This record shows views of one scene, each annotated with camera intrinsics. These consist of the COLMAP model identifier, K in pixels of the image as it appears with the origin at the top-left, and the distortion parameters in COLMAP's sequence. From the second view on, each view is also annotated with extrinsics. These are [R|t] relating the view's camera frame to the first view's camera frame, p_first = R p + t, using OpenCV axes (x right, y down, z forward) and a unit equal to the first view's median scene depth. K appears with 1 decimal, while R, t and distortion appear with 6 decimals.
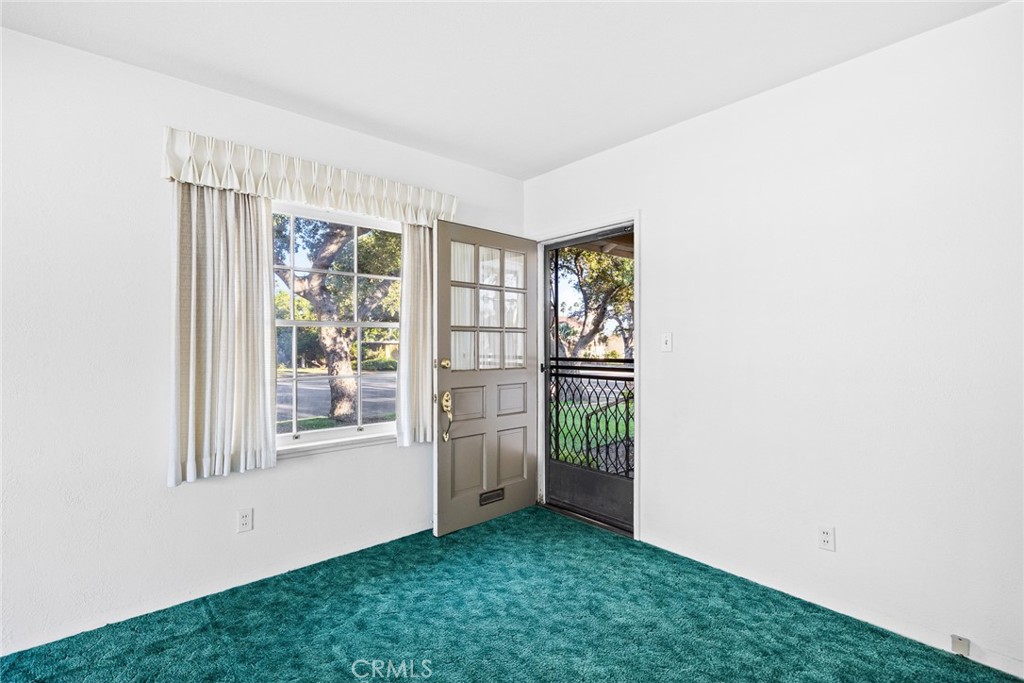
lens RADIAL K [[473.0, 0, 506.6], [0, 473.0, 345.1], [0, 0, 1]] dist [-0.010326, -0.000158]
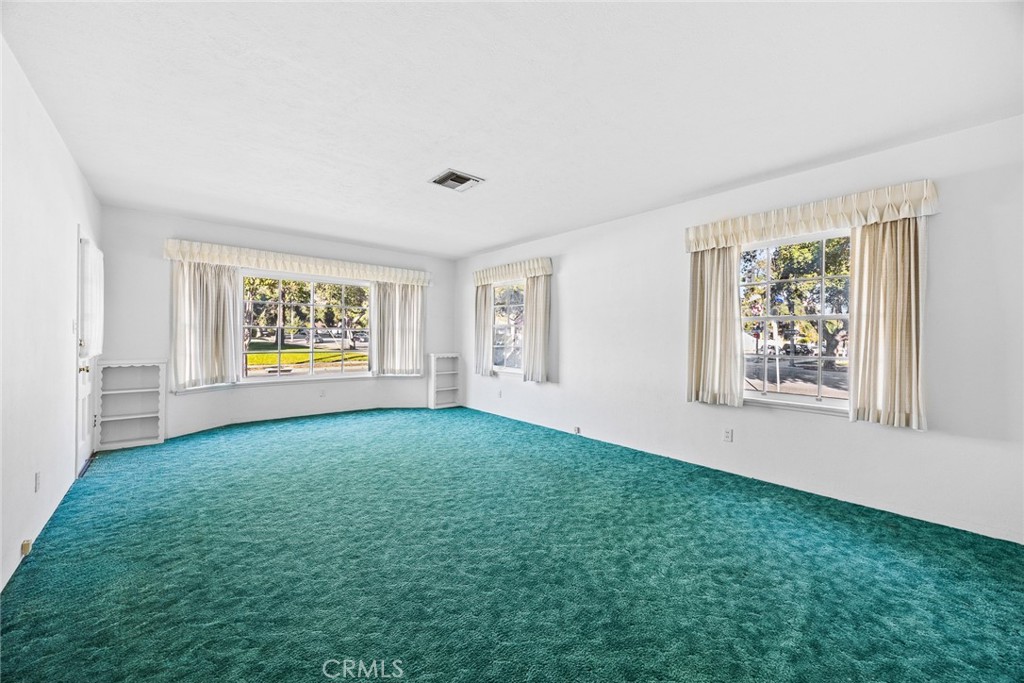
lens RADIAL K [[392.4, 0, 508.7], [0, 392.4, 341.2], [0, 0, 1]] dist [-0.002881, 0.000108]
pose [[-0.011508, 0.014861, -0.999823, 0.911255], [-0.009217, 0.999845, 0.014968, 0.015164], [0.999891, 0.009387, -0.011369, 0.217724]]
